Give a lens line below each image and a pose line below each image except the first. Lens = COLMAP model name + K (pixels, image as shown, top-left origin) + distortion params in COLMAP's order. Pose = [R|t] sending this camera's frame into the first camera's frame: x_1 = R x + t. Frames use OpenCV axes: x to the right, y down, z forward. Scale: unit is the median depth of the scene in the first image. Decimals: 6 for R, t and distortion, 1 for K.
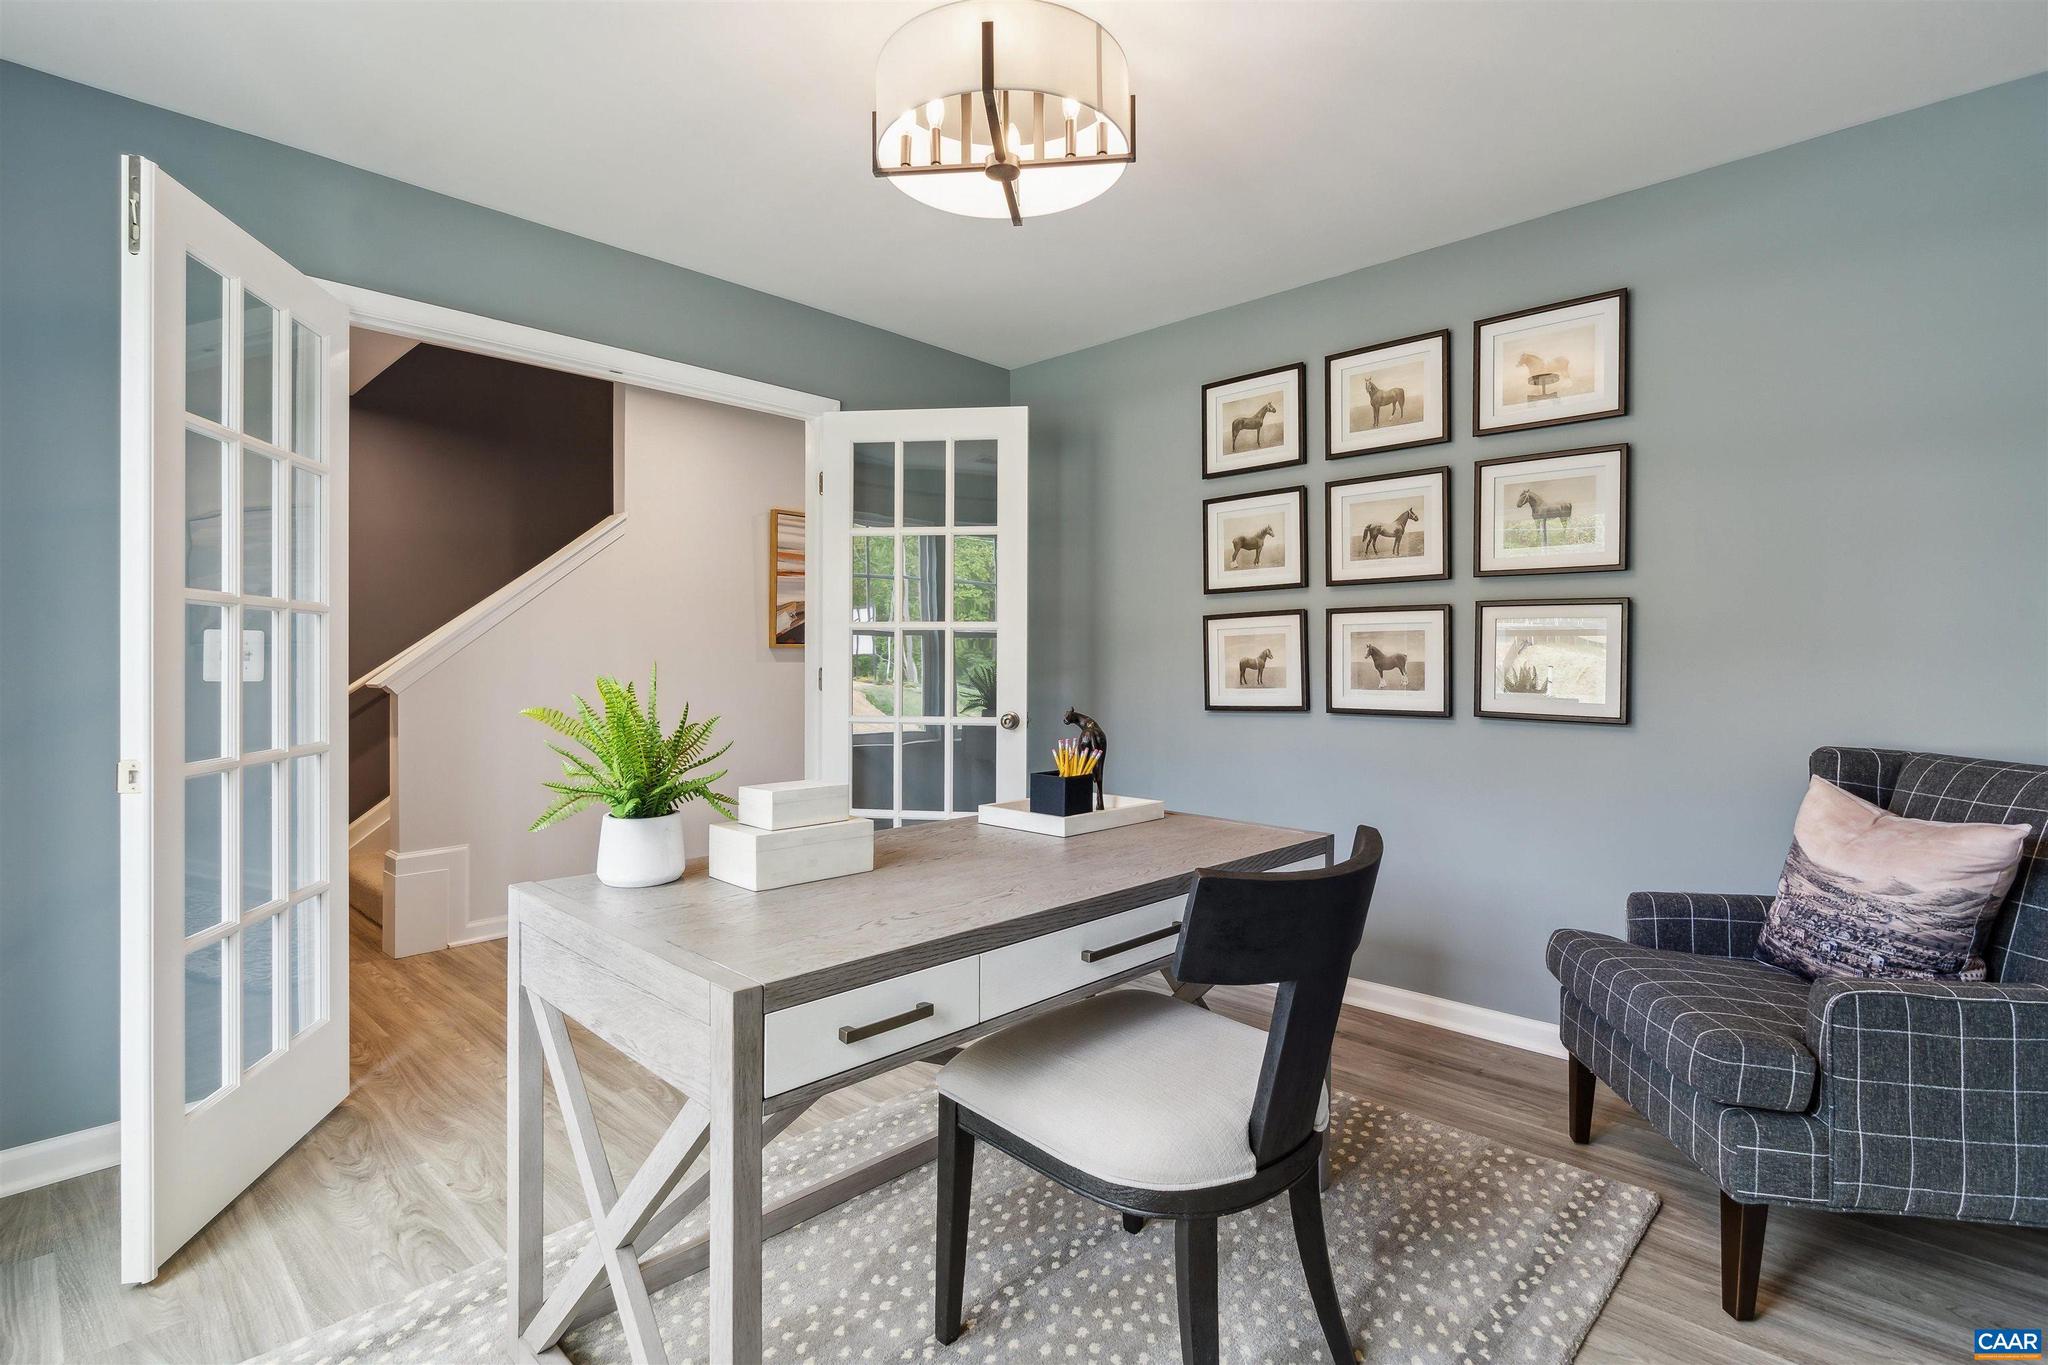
lens RADIAL K [[950.5, 0, 1015.5], [0, 950.5, 671.5], [0, 0, 1]] dist [-0.009747, 0.000842]
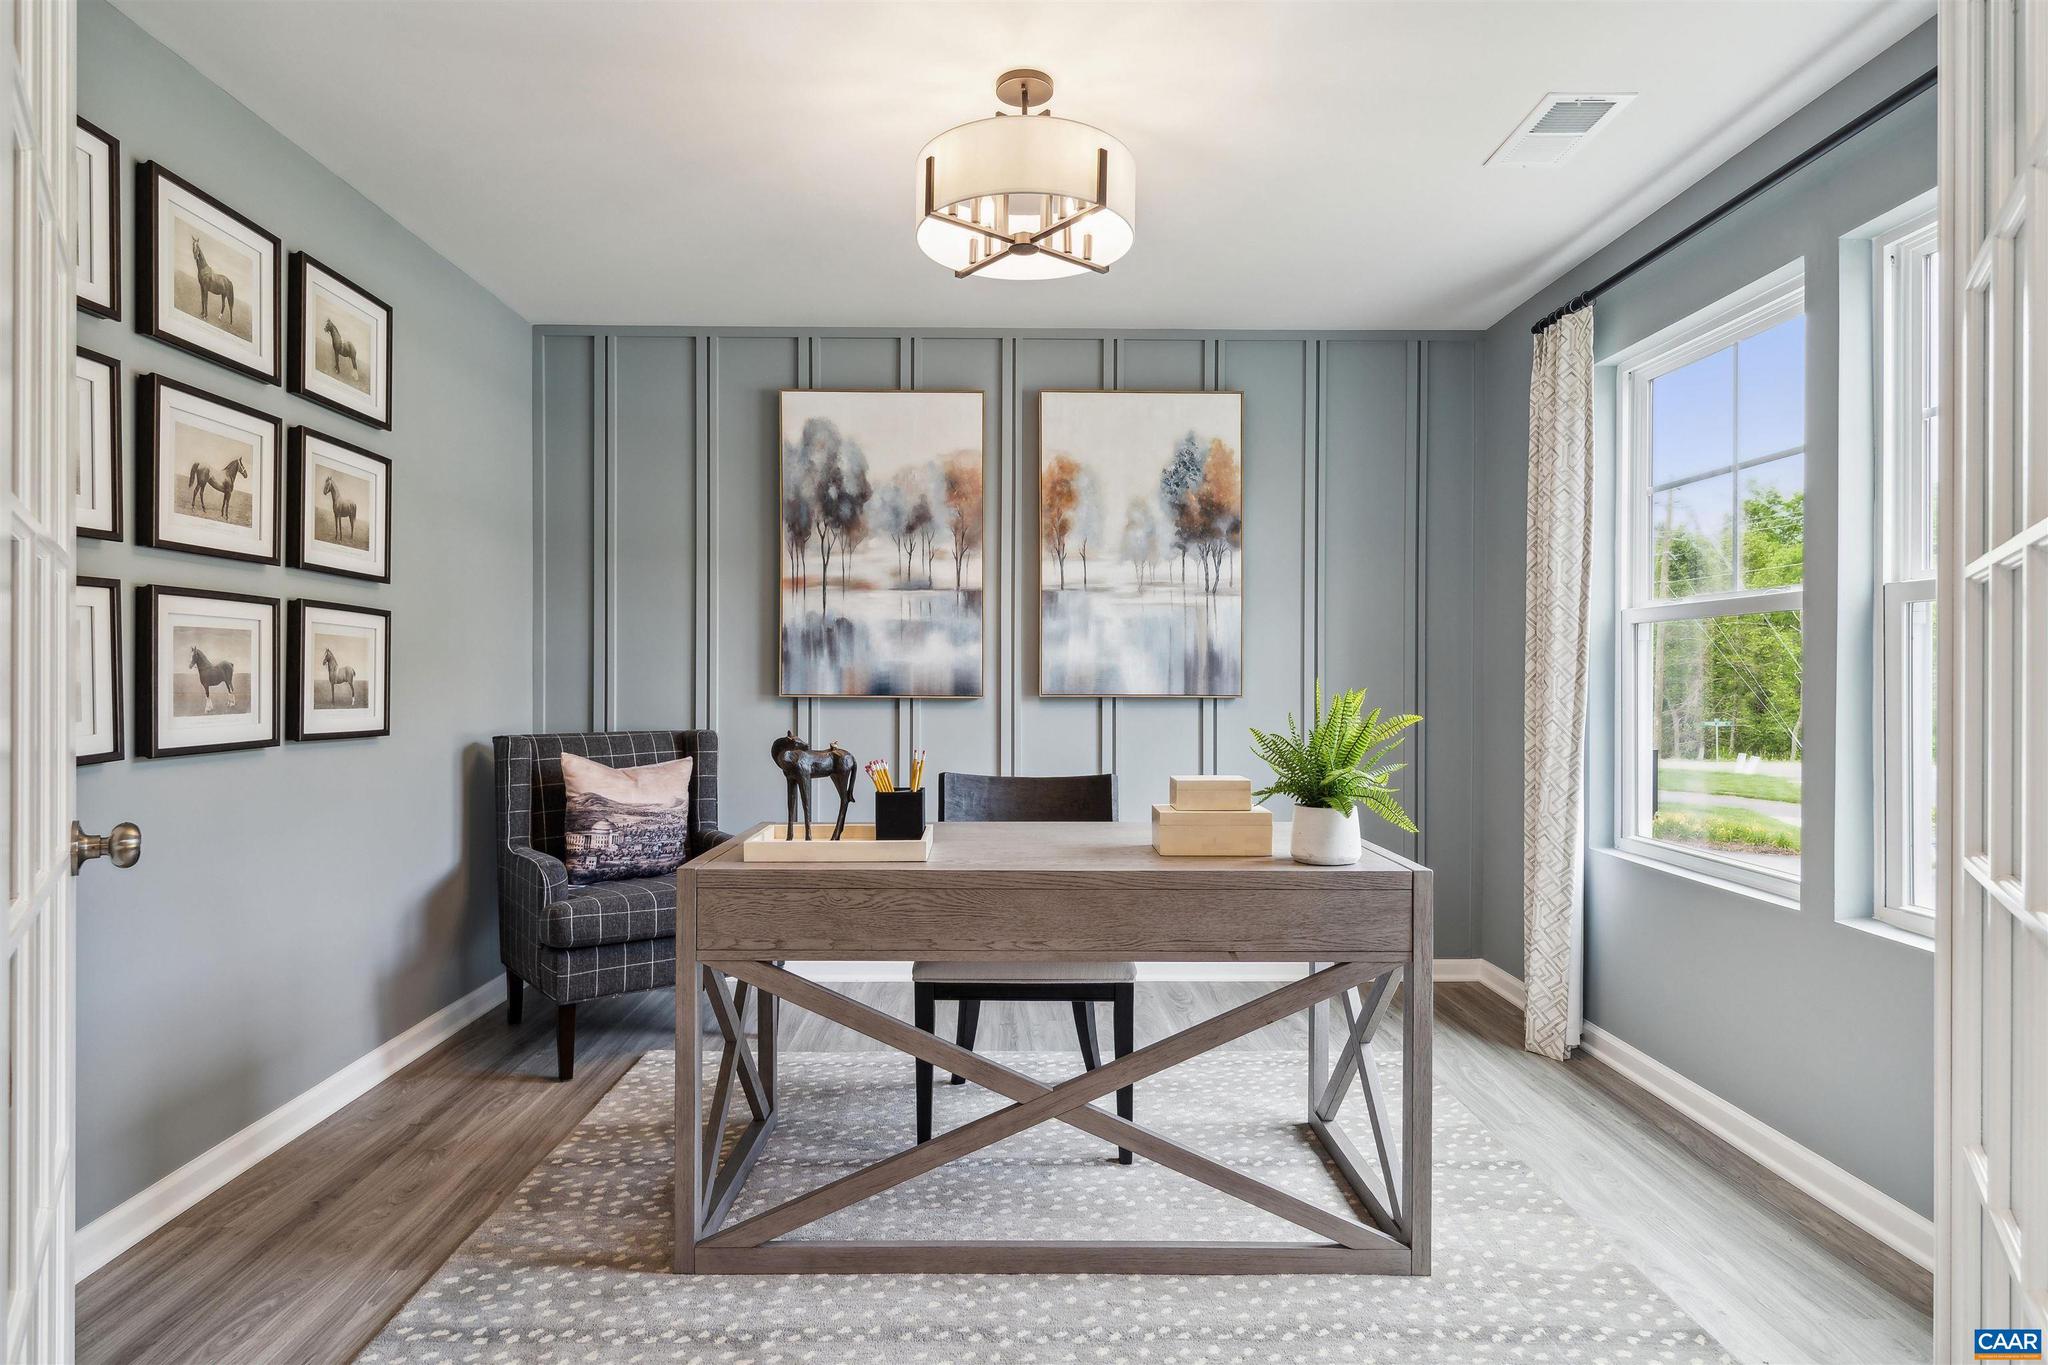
lens RADIAL K [[1120.3, 0, 1015.2], [0, 1120.3, 676.9], [0, 0, 1]] dist [-0.001155, -0.000007]
pose [[-0.702285, -0.008137, 0.711849, -0.588614], [-0.001000, 0.999945, 0.010444, -0.016850], [-0.711895, 0.006623, -0.702255, 1.173240]]
